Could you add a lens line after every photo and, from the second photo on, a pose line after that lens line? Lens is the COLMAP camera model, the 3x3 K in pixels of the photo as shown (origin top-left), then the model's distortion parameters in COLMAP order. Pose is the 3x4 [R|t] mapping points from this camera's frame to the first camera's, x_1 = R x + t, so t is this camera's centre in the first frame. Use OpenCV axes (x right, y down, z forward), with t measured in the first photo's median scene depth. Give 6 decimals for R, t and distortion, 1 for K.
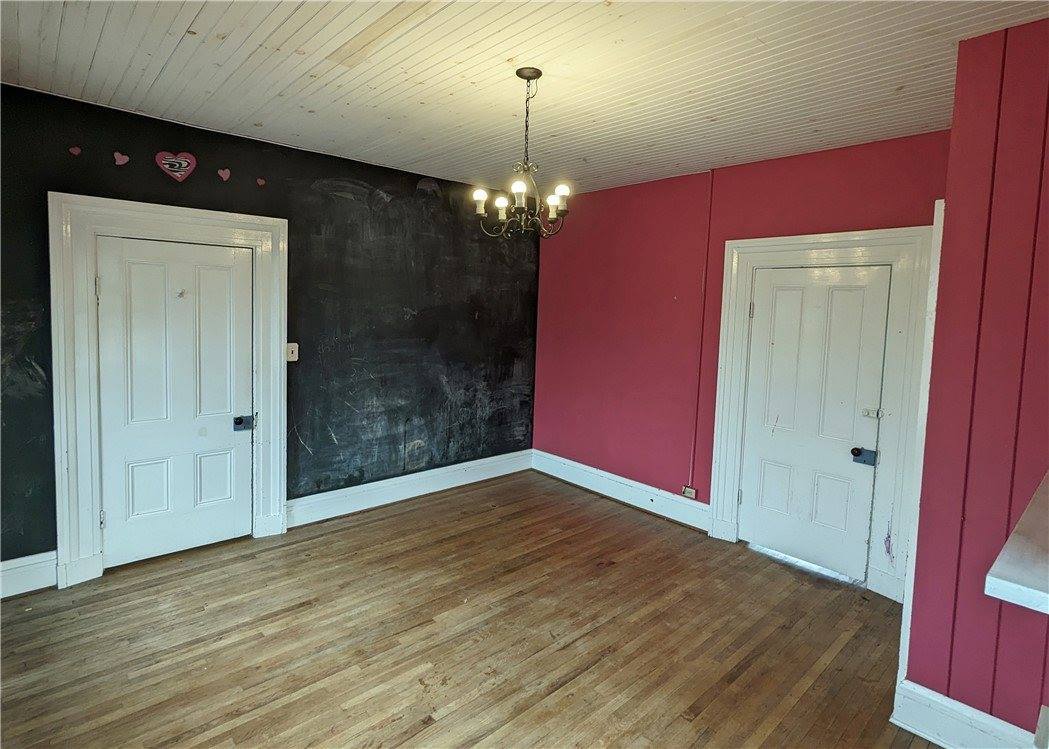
lens RADIAL K [[546.6, 0, 524.5], [0, 546.6, 374.5], [0, 0, 1]] dist [-0.000242, -0.000028]
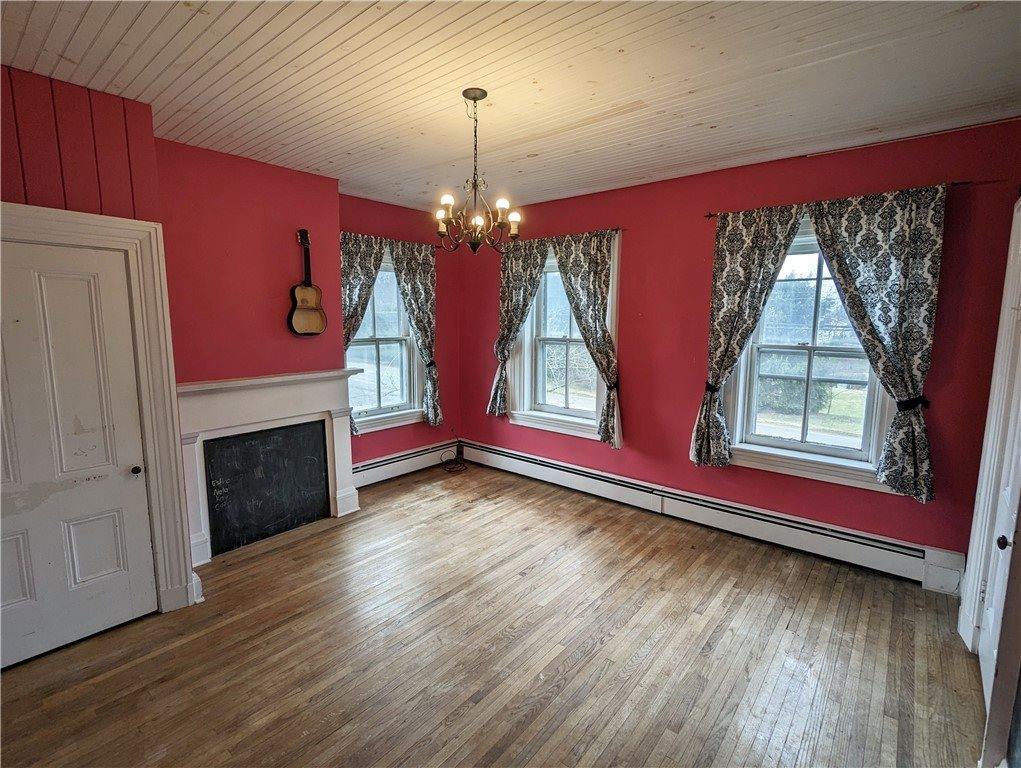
lens RADIAL K [[487.1, 0, 510.5], [0, 487.1, 384.0], [0, 0, 1]] dist [0.000741, 0.000114]
pose [[-0.990814, -0.015646, -0.134321, 0.049957], [-0.049023, 0.967277, 0.248943, -0.218155], [0.126030, 0.253241, -0.959159, 1.778926]]
